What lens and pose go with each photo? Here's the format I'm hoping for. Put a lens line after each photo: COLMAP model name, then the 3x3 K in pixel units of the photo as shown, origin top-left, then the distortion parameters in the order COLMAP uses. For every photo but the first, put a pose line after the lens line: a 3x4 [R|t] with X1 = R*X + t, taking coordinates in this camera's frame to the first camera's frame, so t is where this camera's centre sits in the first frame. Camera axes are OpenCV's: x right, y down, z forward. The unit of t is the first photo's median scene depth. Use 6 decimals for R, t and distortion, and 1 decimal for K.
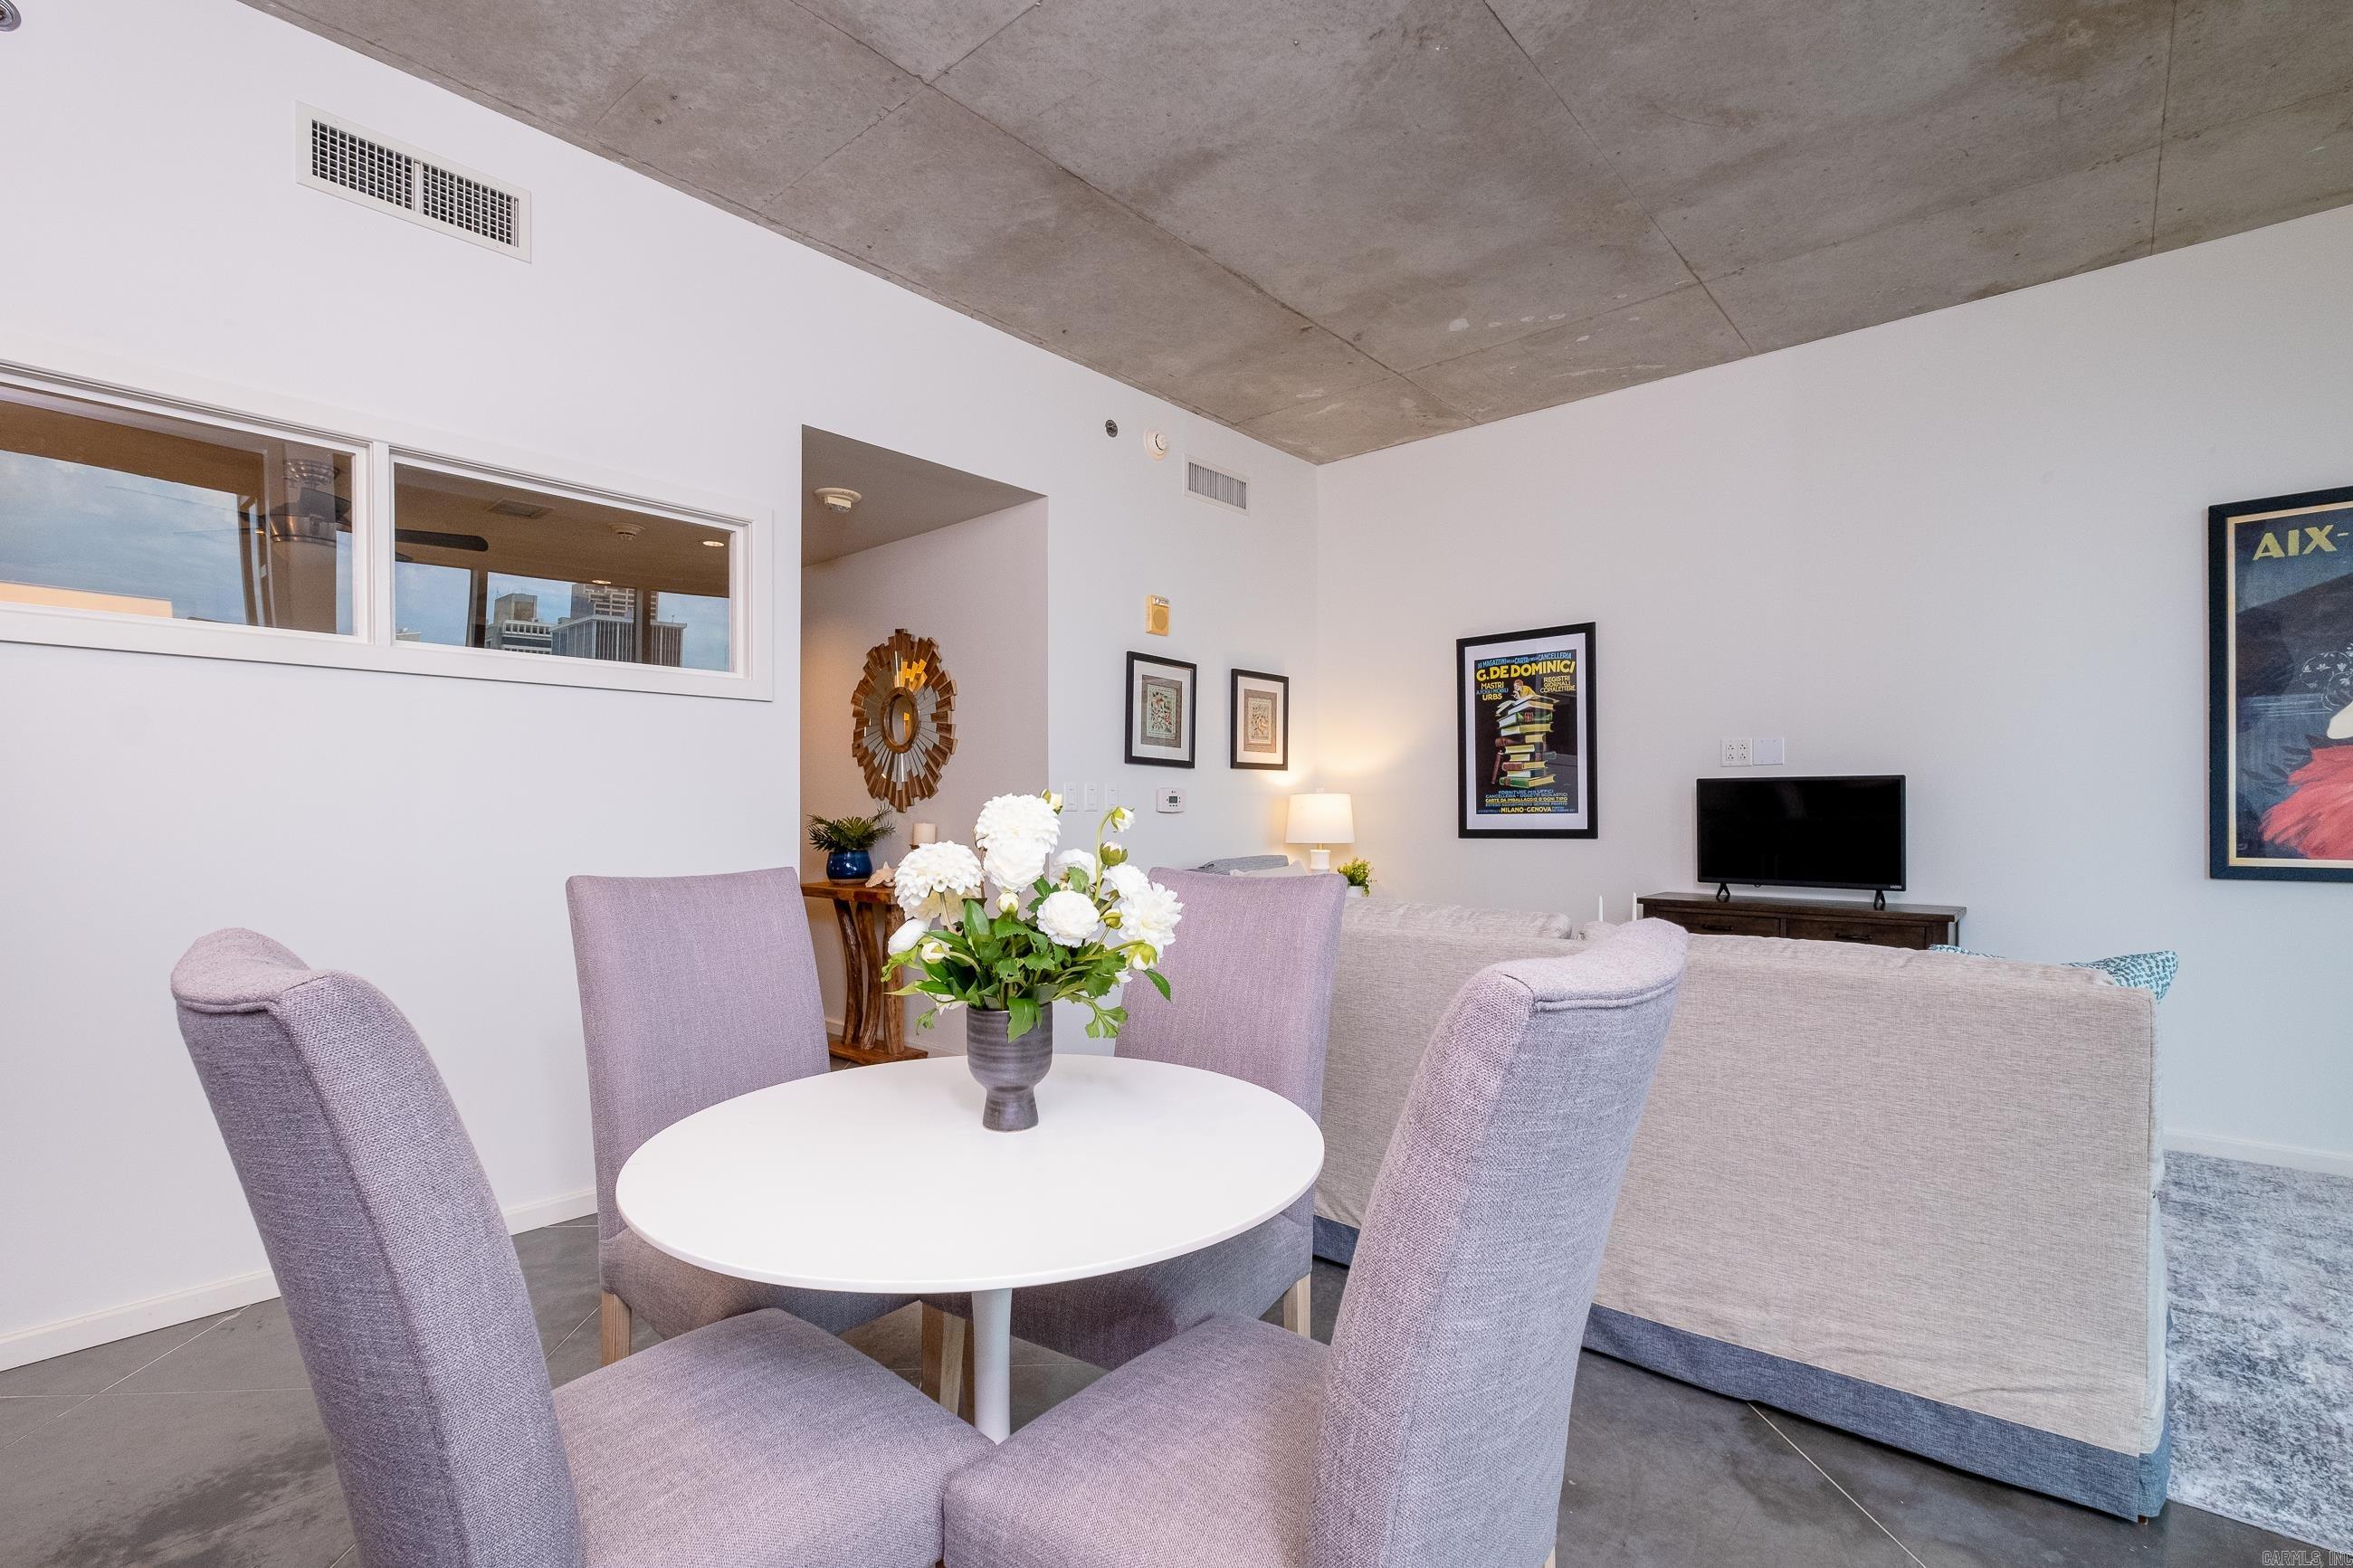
lens RADIAL K [[1059.6, 0, 1210.1], [0, 1059.6, 813.6], [0, 0, 1]] dist [-0.006490, 0.001093]
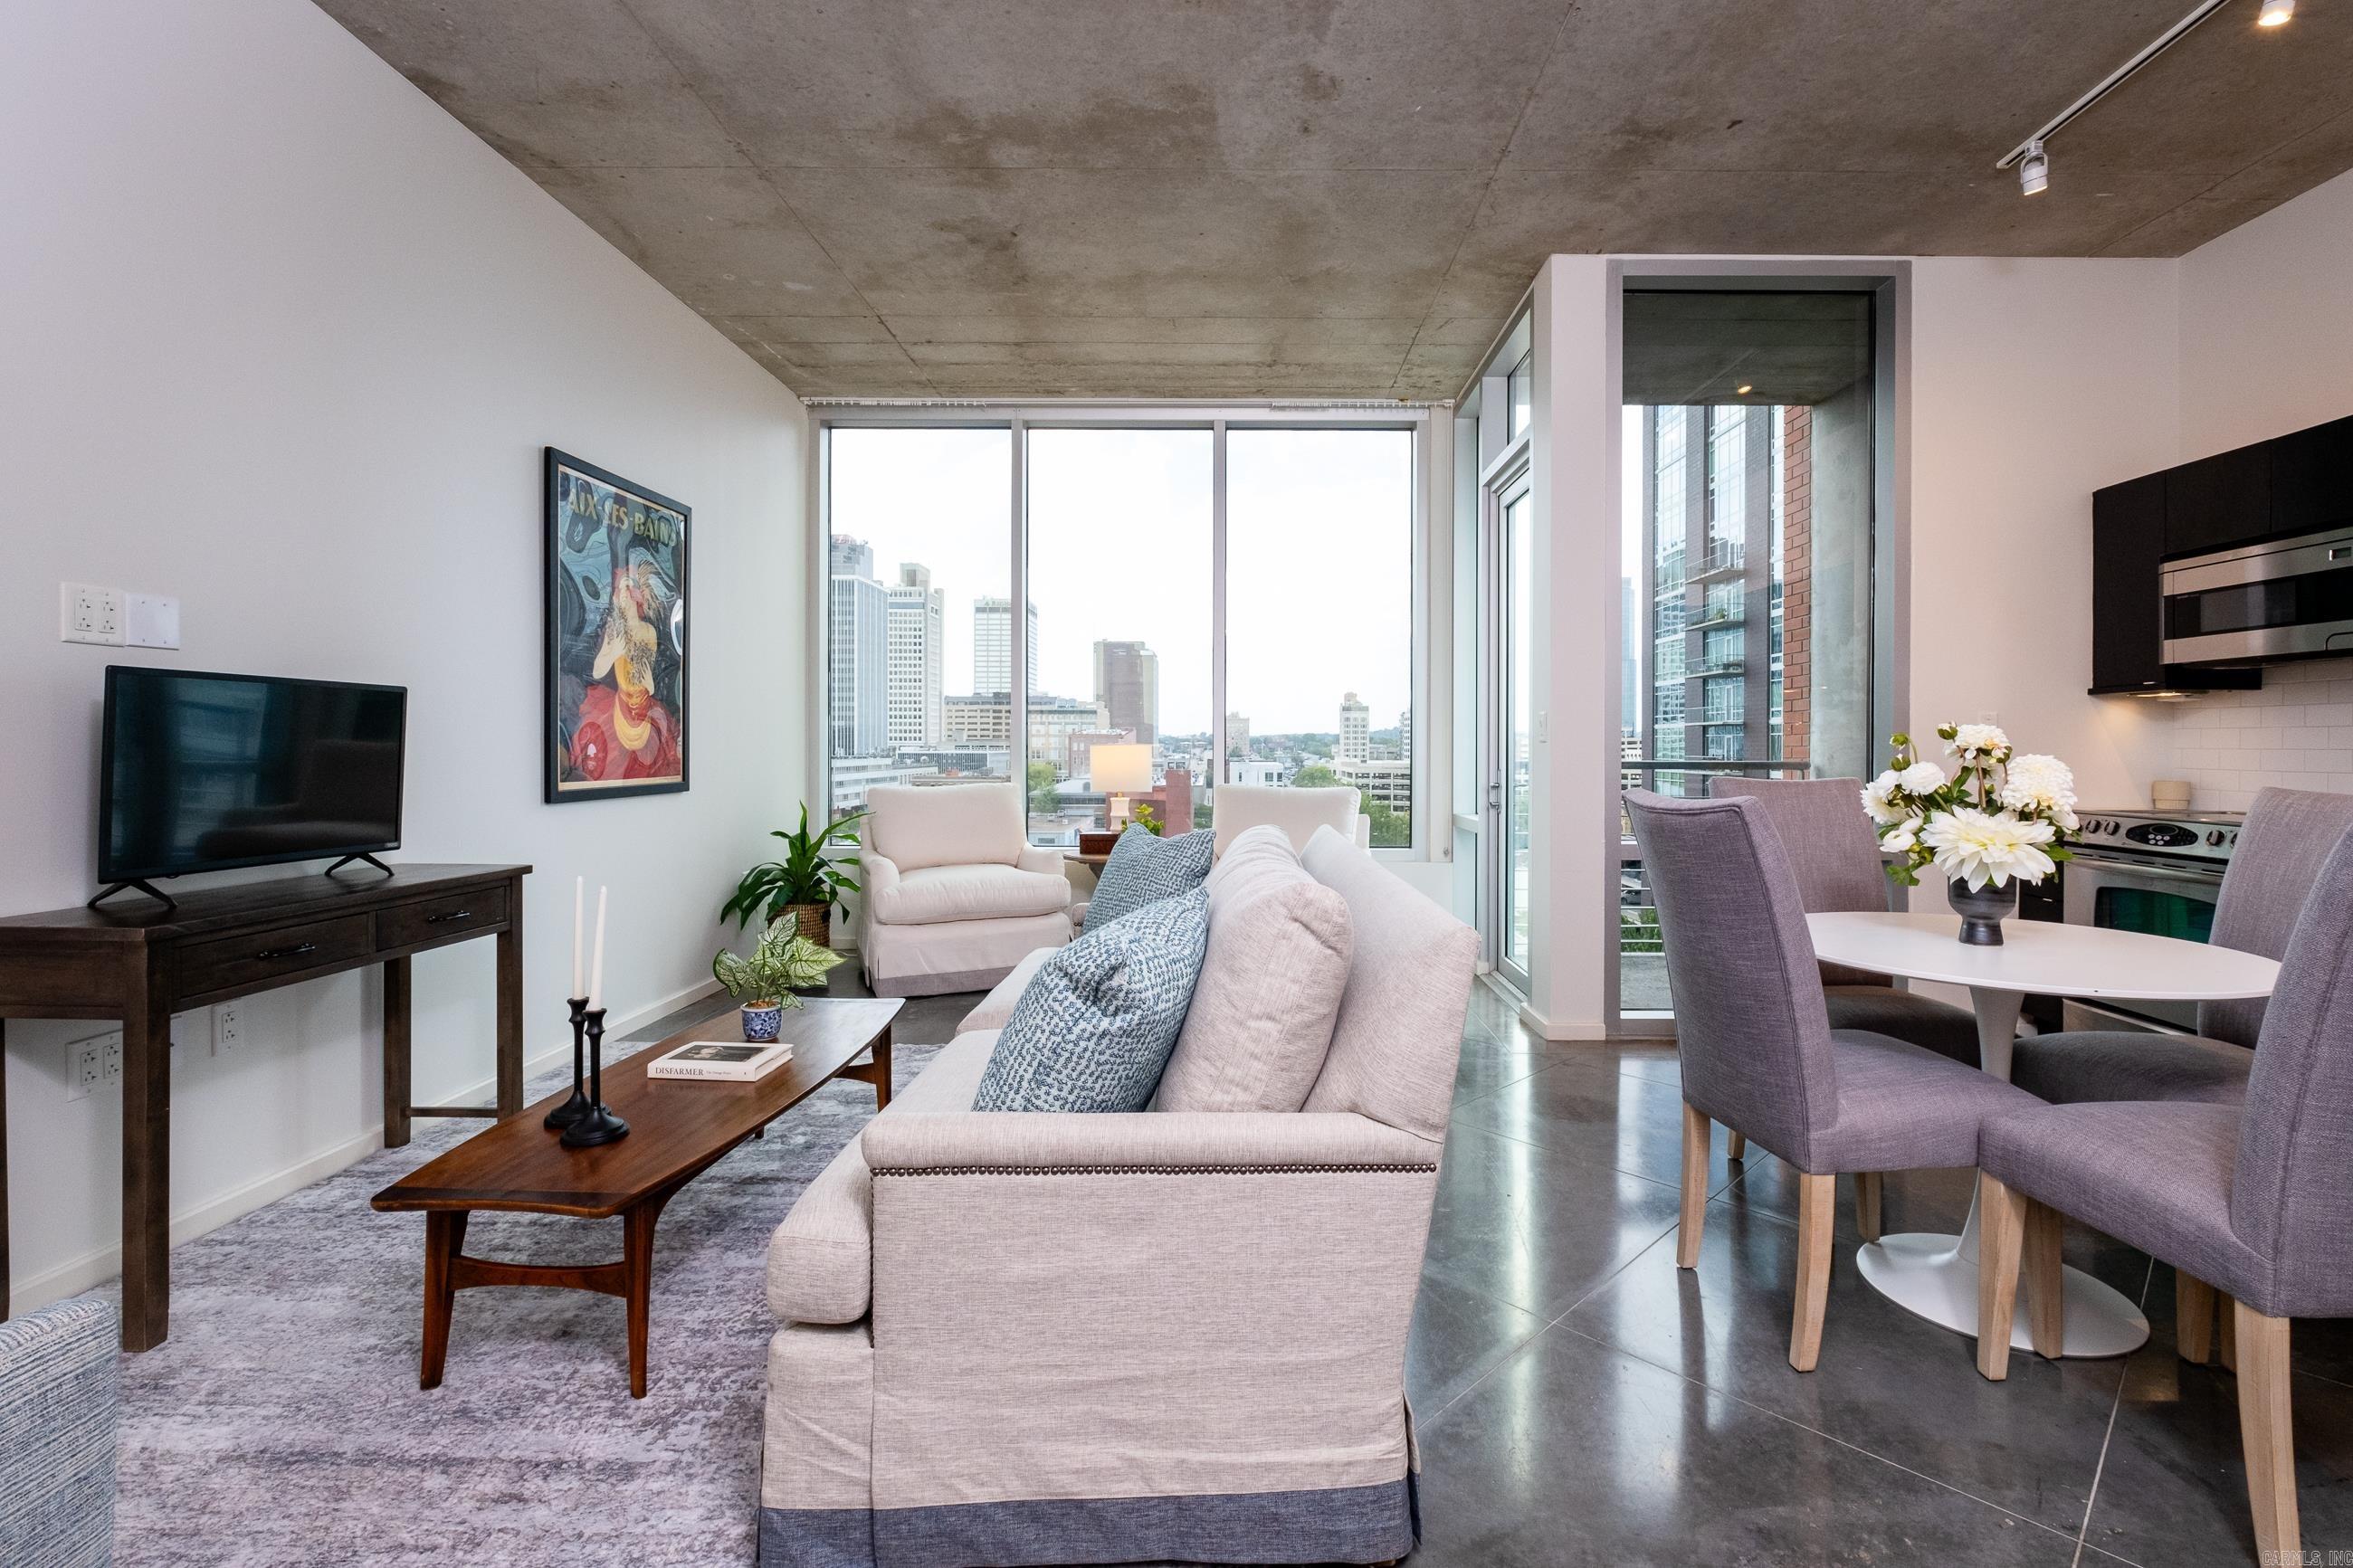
lens RADIAL K [[1059.6, 0, 1202.9], [0, 1059.6, 756.8], [0, 0, 1]] dist [-0.006490, 0.001093]
pose [[-0.637253, -0.008008, 0.770613, -0.189602], [0.000053, 0.999946, 0.010435, 0.003085], [-0.770655, 0.006691, -0.637217, 0.819123]]
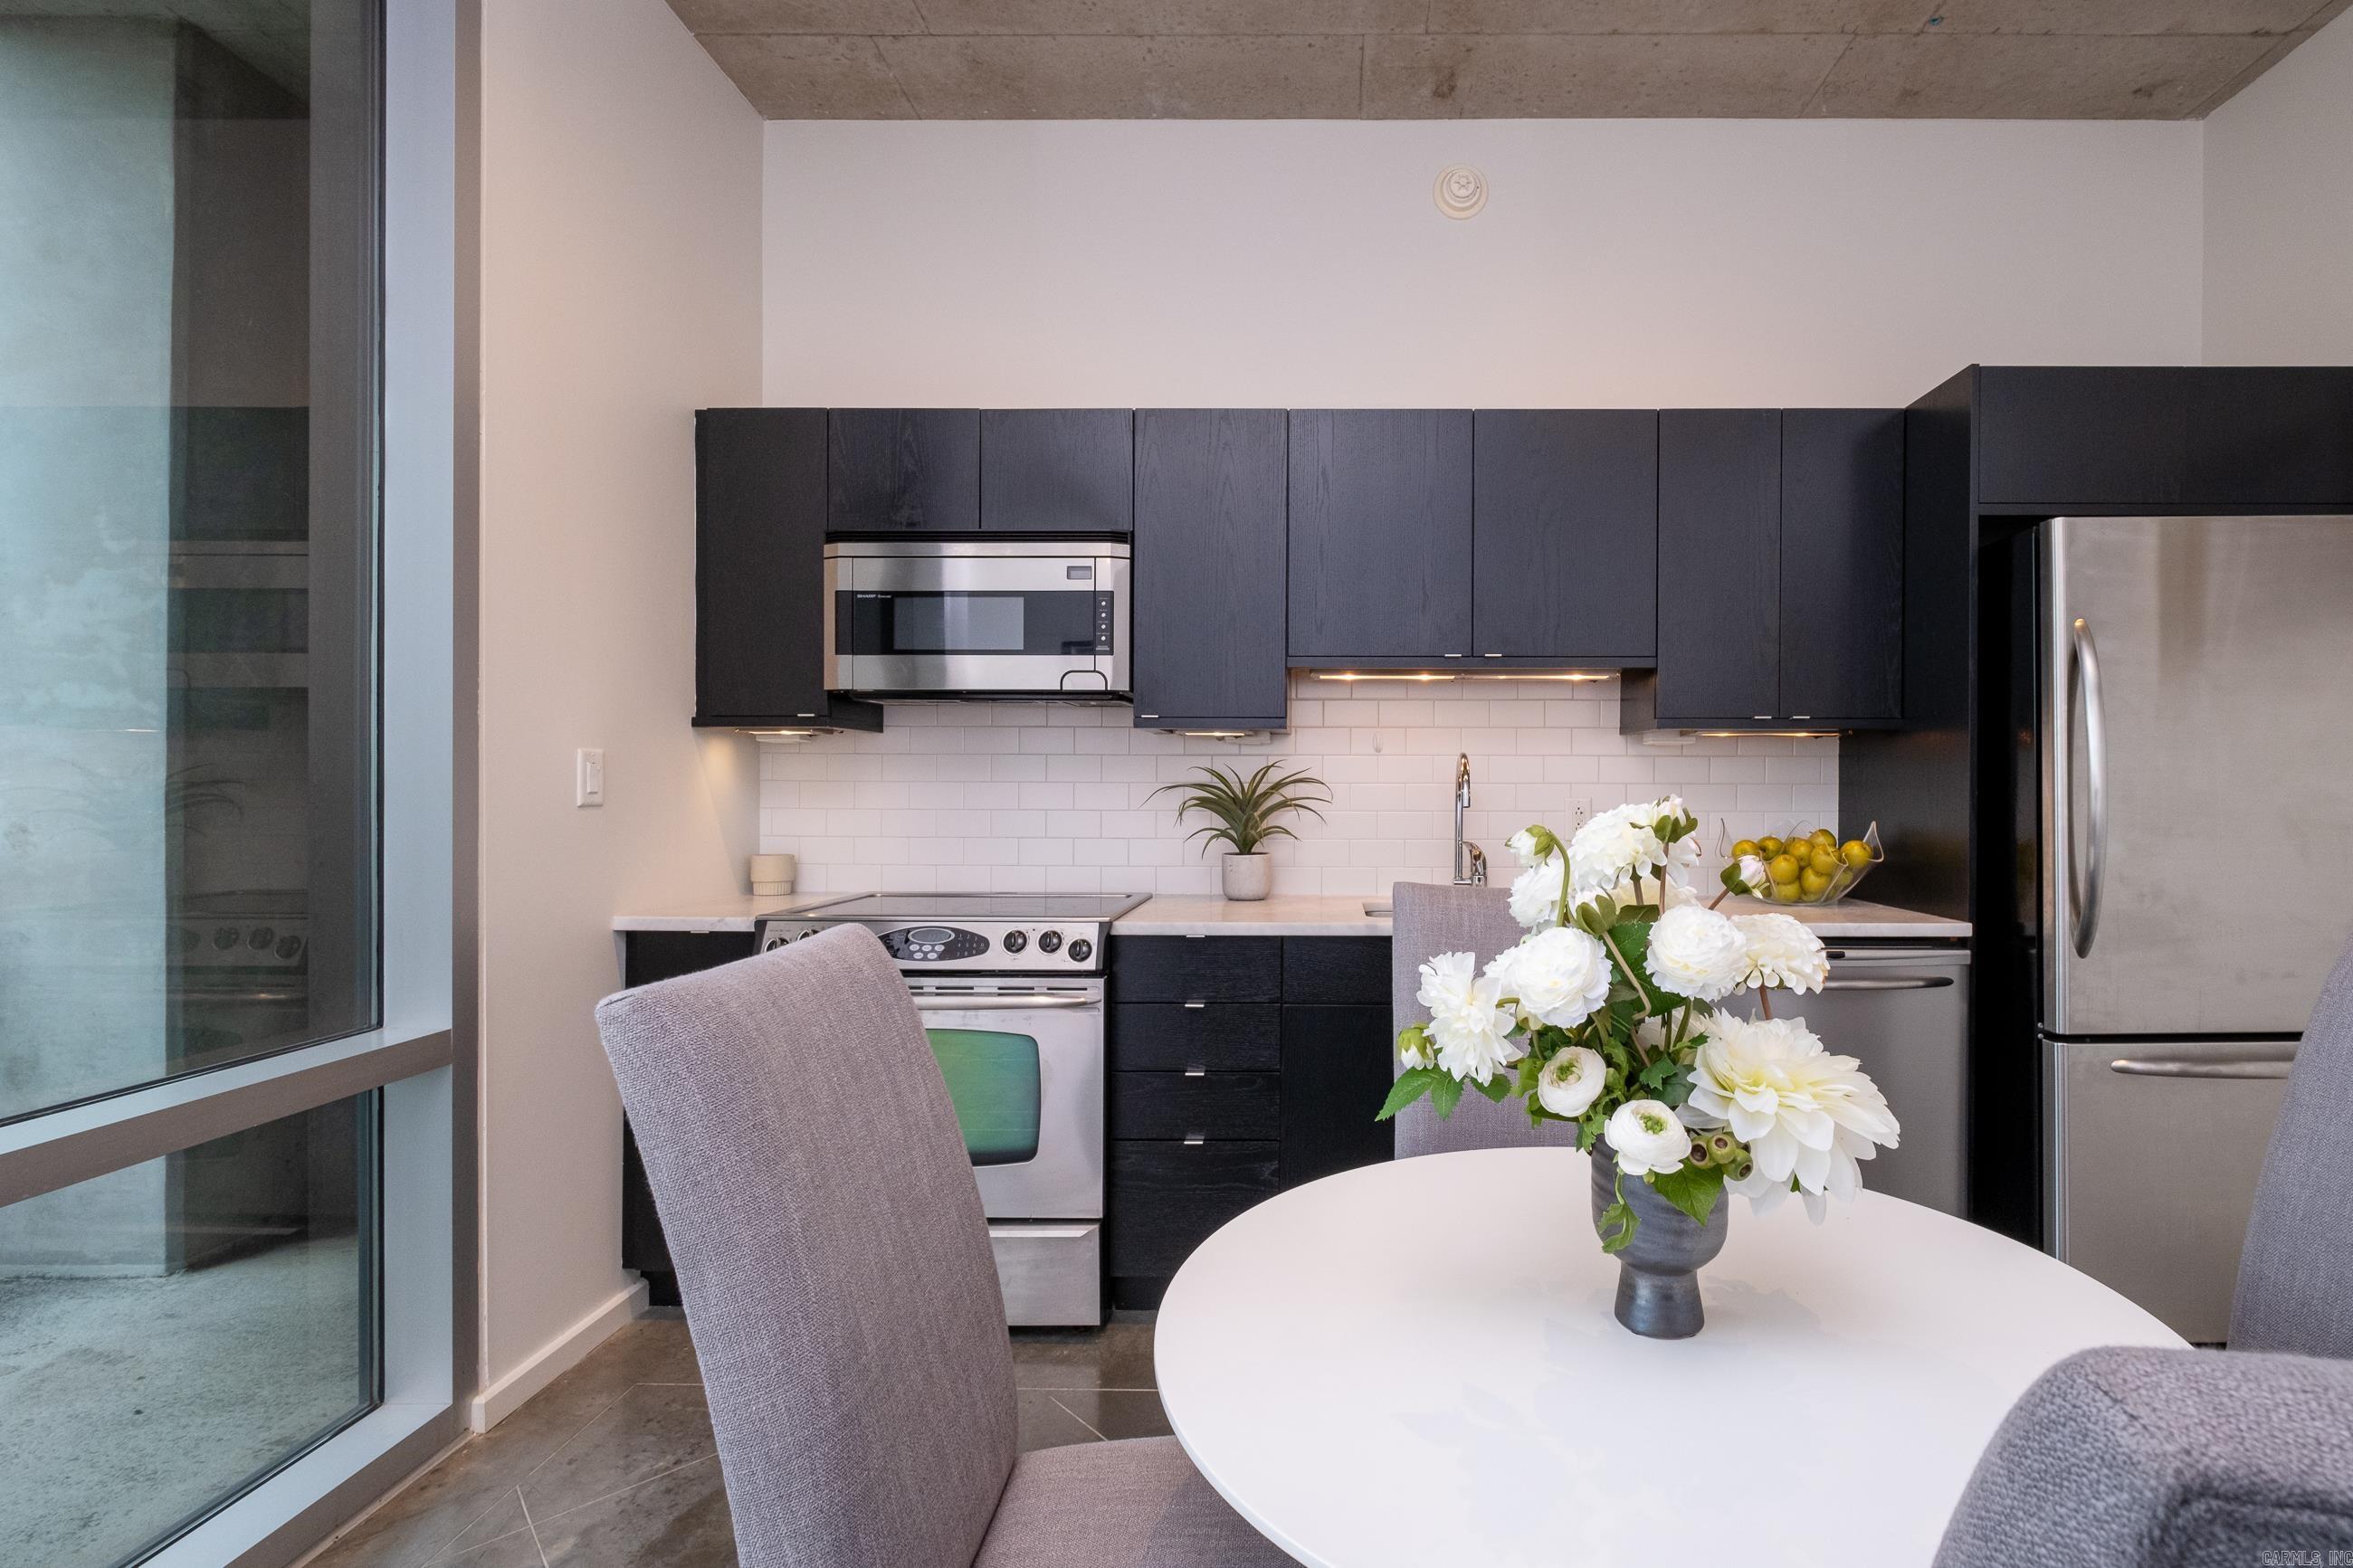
lens RADIAL K [[1087.7, 0, 1281.7], [0, 1087.7, 782.9], [0, 0, 1]] dist [0.002414, -0.002212]
pose [[-0.758750, -0.000905, -0.651381, 0.120643], [-0.003187, 0.999992, 0.002324, -0.010423], [0.651374, 0.003840, -0.758747, 0.380294]]
